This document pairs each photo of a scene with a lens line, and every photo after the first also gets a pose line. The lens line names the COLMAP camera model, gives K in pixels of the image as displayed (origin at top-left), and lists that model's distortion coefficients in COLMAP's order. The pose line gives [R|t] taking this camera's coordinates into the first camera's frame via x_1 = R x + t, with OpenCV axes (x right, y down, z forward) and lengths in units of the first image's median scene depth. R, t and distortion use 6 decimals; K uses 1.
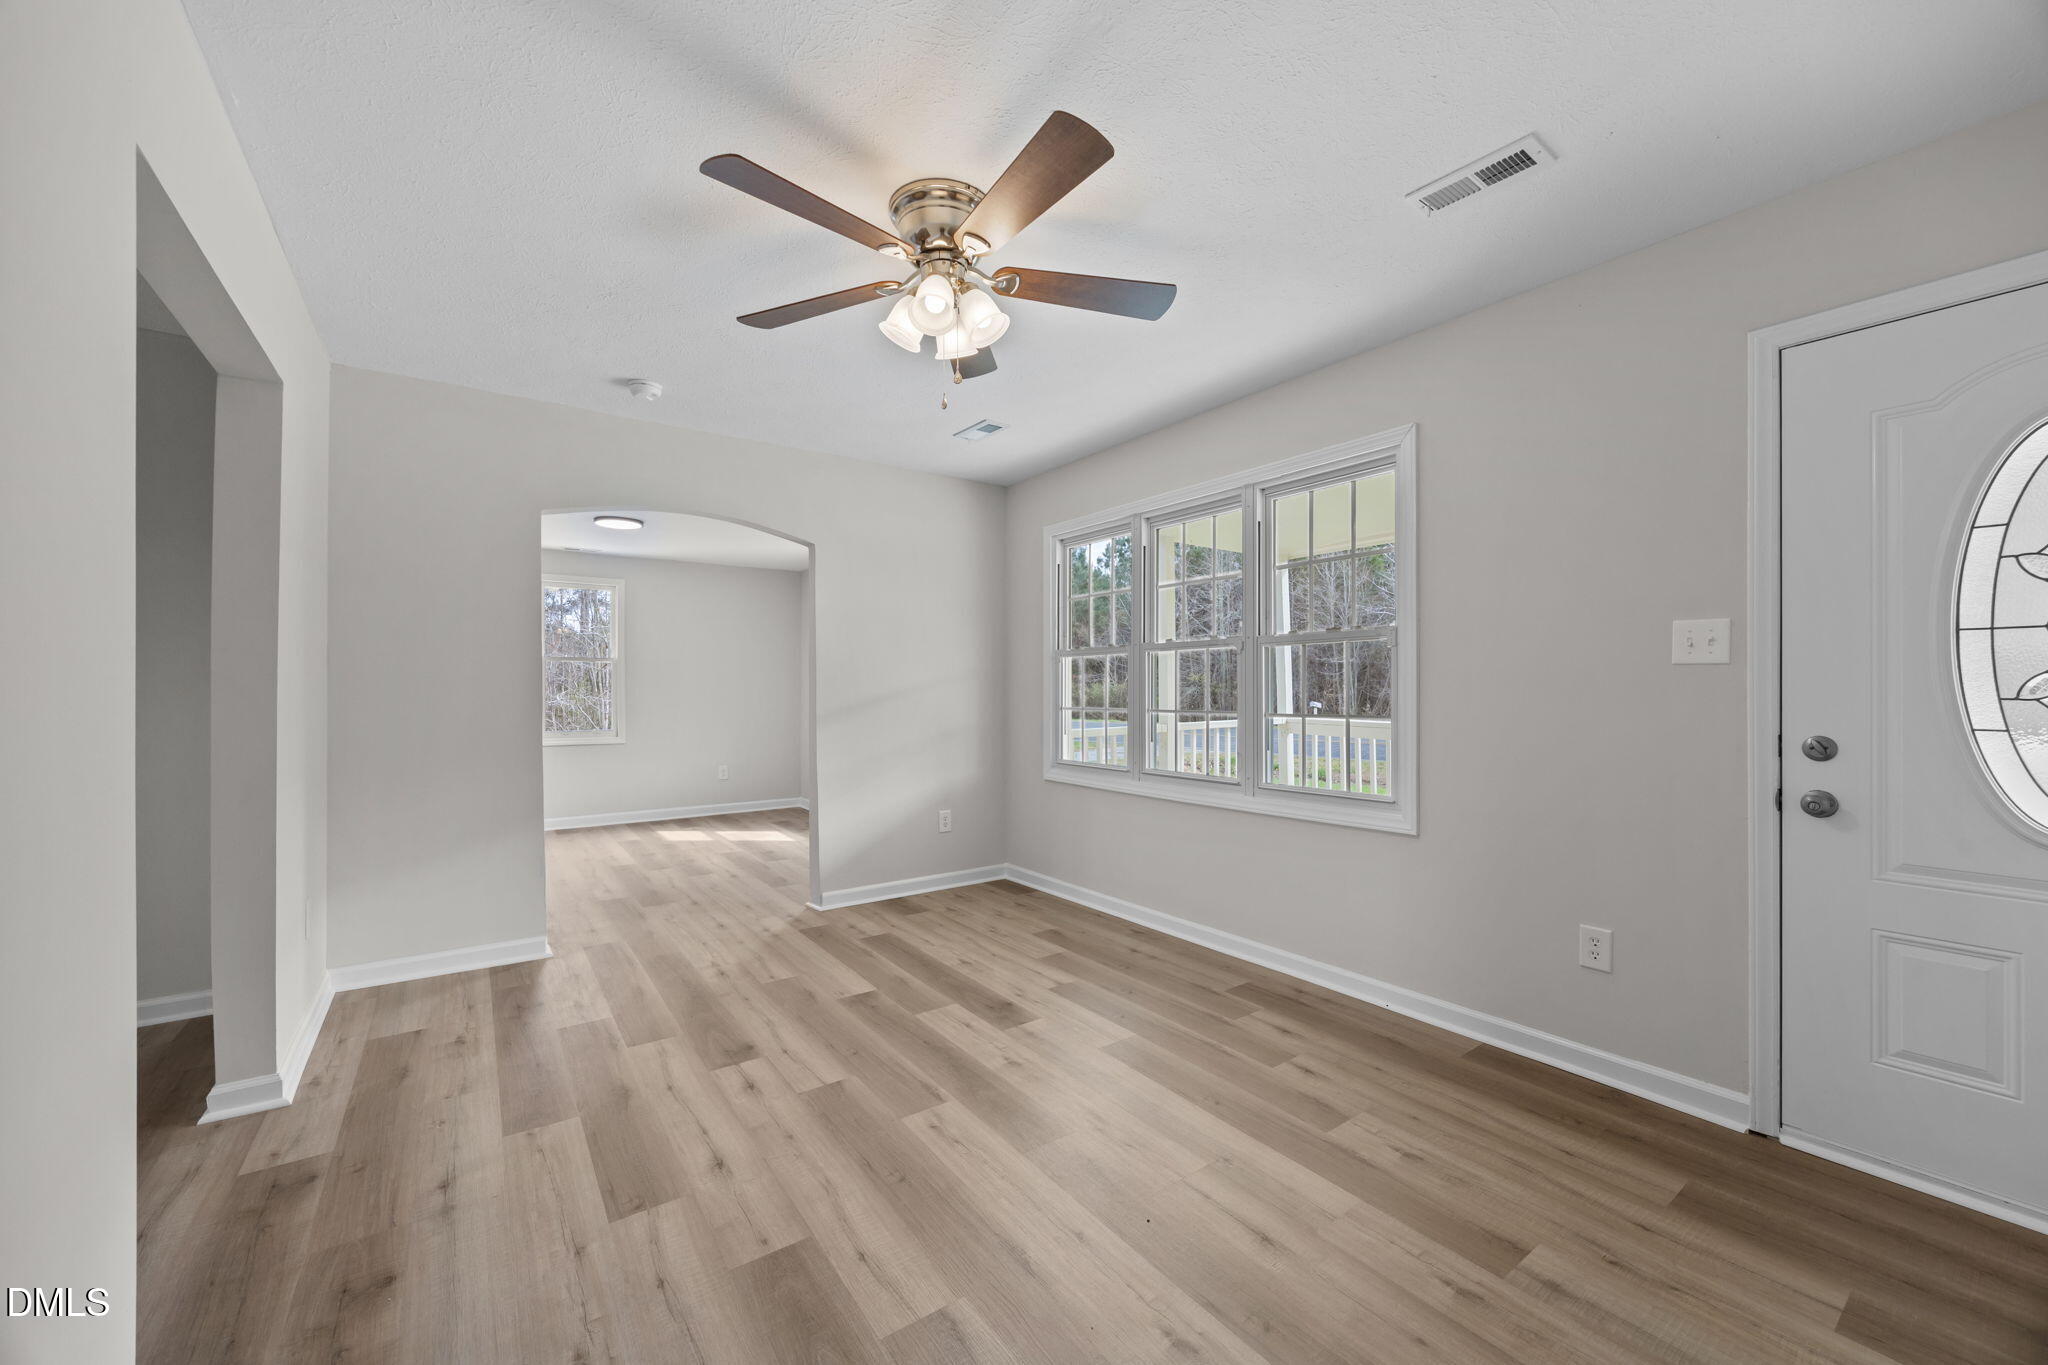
lens RADIAL K [[799.8, 0, 1030.9], [0, 799.8, 699.3], [0, 0, 1]] dist [-0.001276, -0.000130]
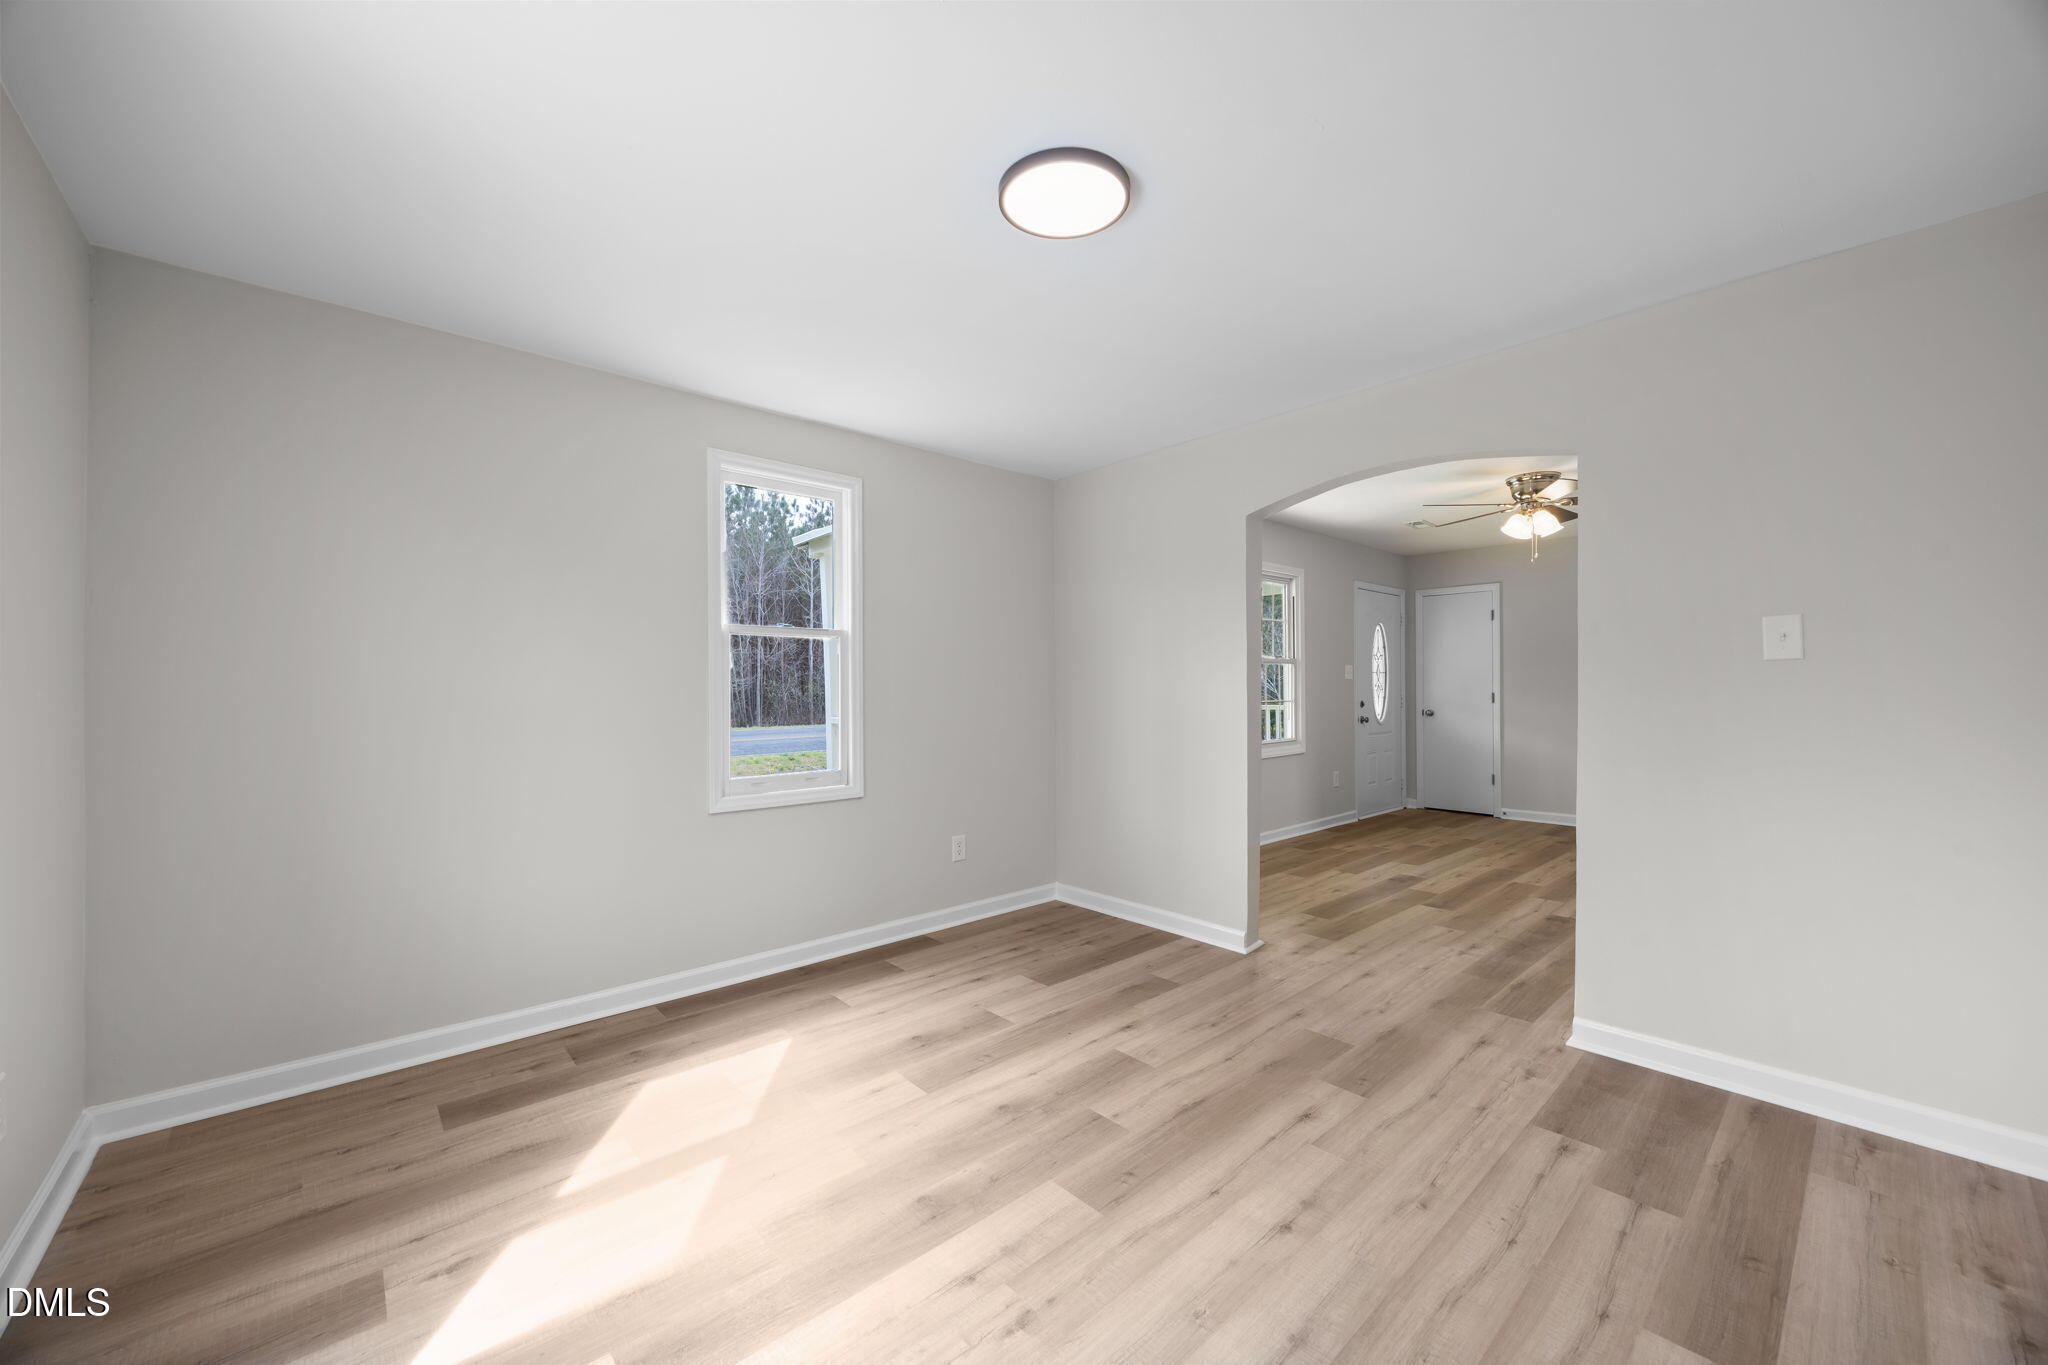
lens RADIAL K [[799.8, 0, 1044.5], [0, 799.8, 674.6], [0, 0, 1]] dist [-0.001276, -0.000130]
pose [[-0.141880, 0.022942, 0.989618, -1.550027], [0.019000, 0.999610, -0.020450, -0.015068], [-0.989701, 0.015901, -0.142261, 1.930457]]
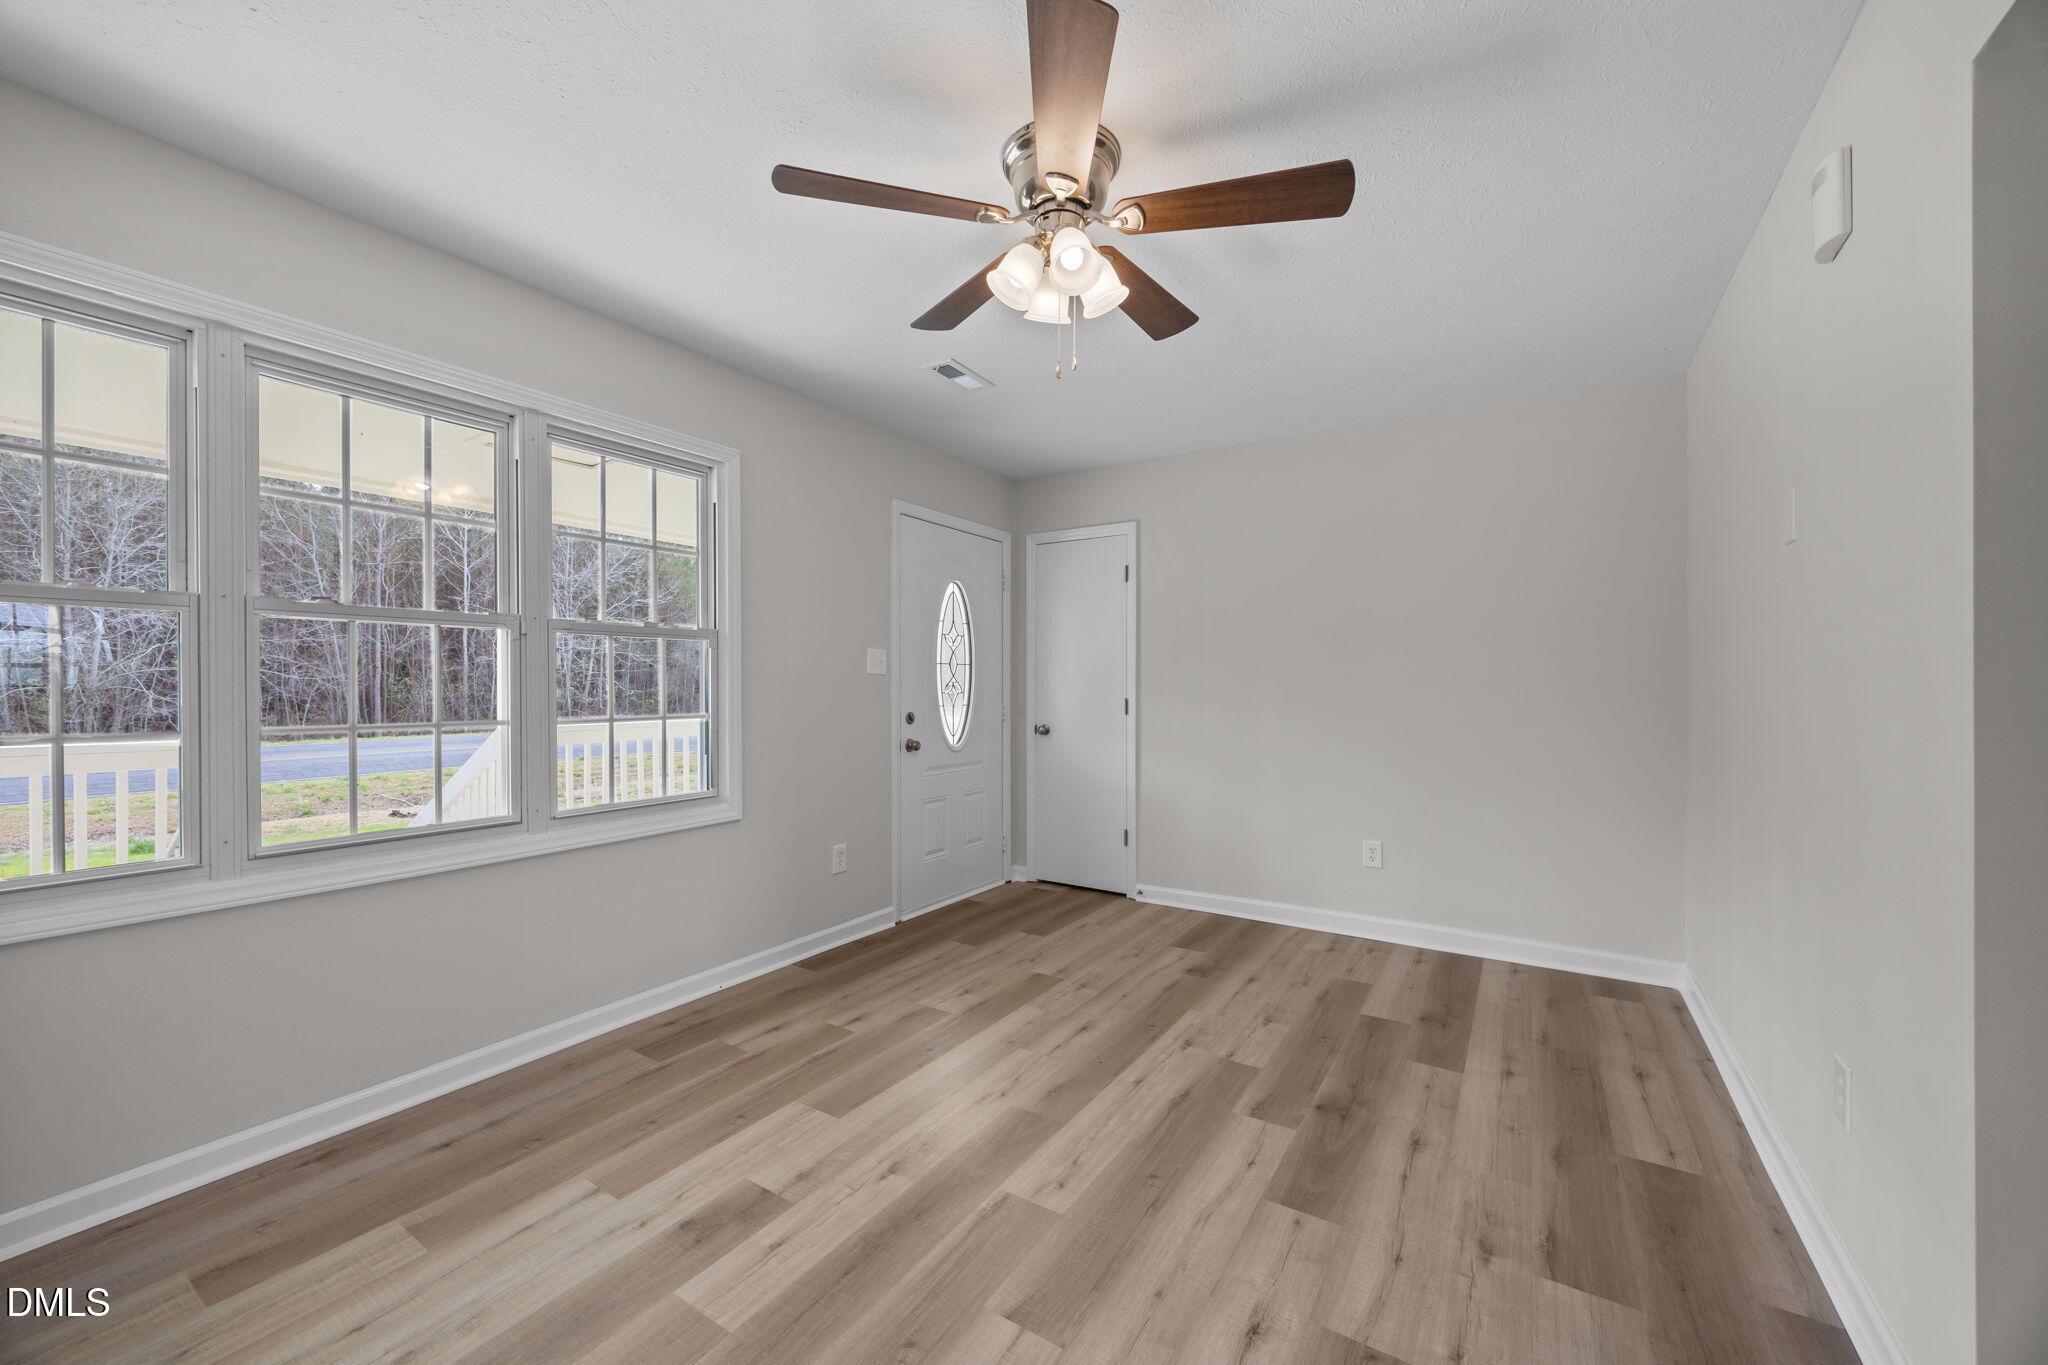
lens RADIAL K [[799.8, 0, 1031.9], [0, 799.8, 697.7], [0, 0, 1]] dist [-0.001276, -0.000130]
pose [[-0.387522, -0.009339, 0.921813, -0.672328], [0.011459, 0.999823, 0.014947, -0.011498], [-0.921789, 0.016355, -0.387346, 1.000214]]
